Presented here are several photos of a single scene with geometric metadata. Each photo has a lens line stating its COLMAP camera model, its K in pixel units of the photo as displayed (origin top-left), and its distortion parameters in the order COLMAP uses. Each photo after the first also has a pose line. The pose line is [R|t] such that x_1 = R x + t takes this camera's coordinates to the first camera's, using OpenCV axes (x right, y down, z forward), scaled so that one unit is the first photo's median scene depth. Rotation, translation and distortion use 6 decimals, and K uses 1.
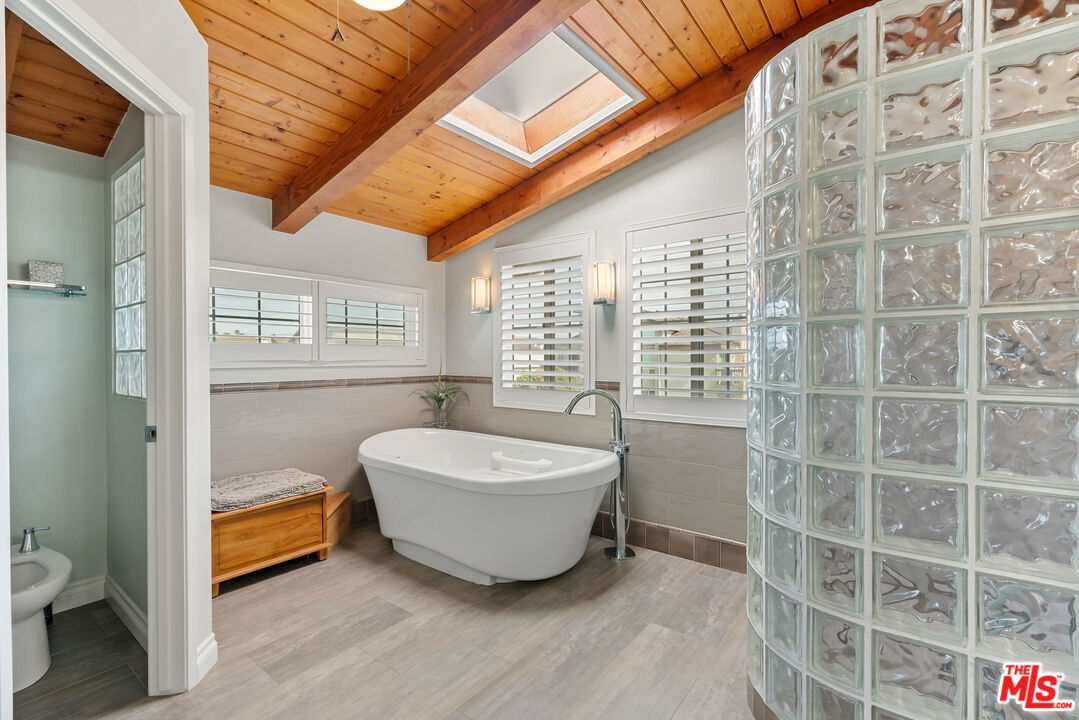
lens RADIAL K [[485.1, 0, 539.5], [0, 485.1, 360.0], [0, 0, 1]] dist [-0.002984, -0.000154]
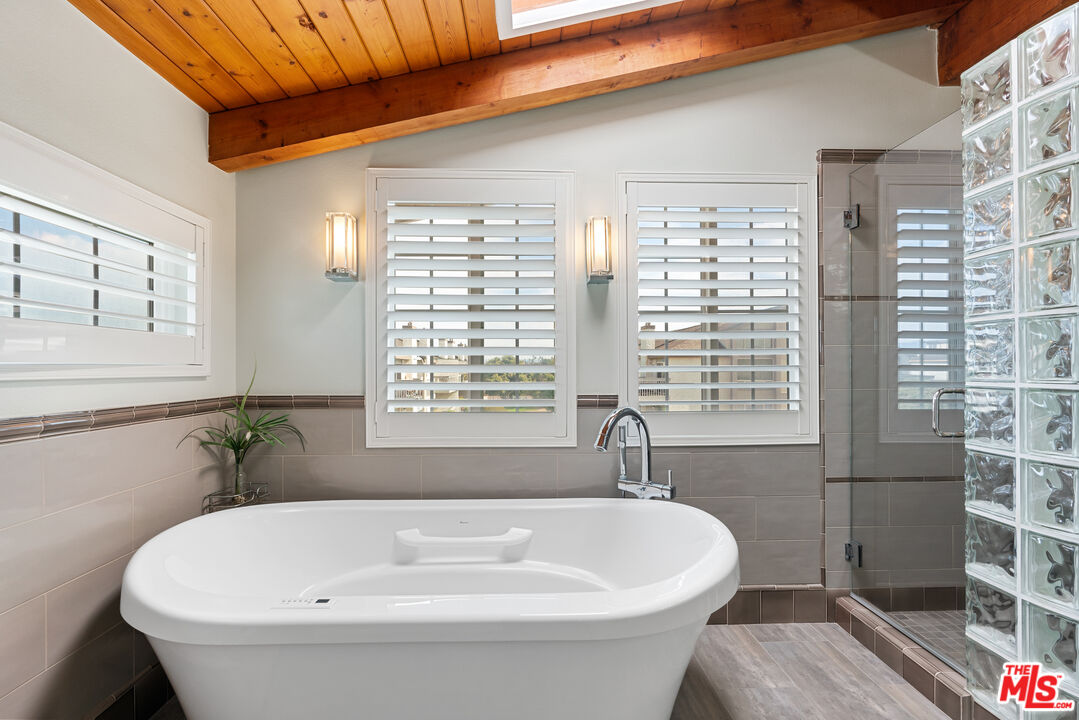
lens RADIAL K [[526.2, 0, 539.5], [0, 526.2, 360.0], [0, 0, 1]] dist [-0.001258, 0.000241]
pose [[0.769299, 0.004714, 0.638872, -0.349724], [0.007566, 0.999835, -0.016487, 0.006402], [-0.638845, 0.017517, 0.769136, 0.431052]]
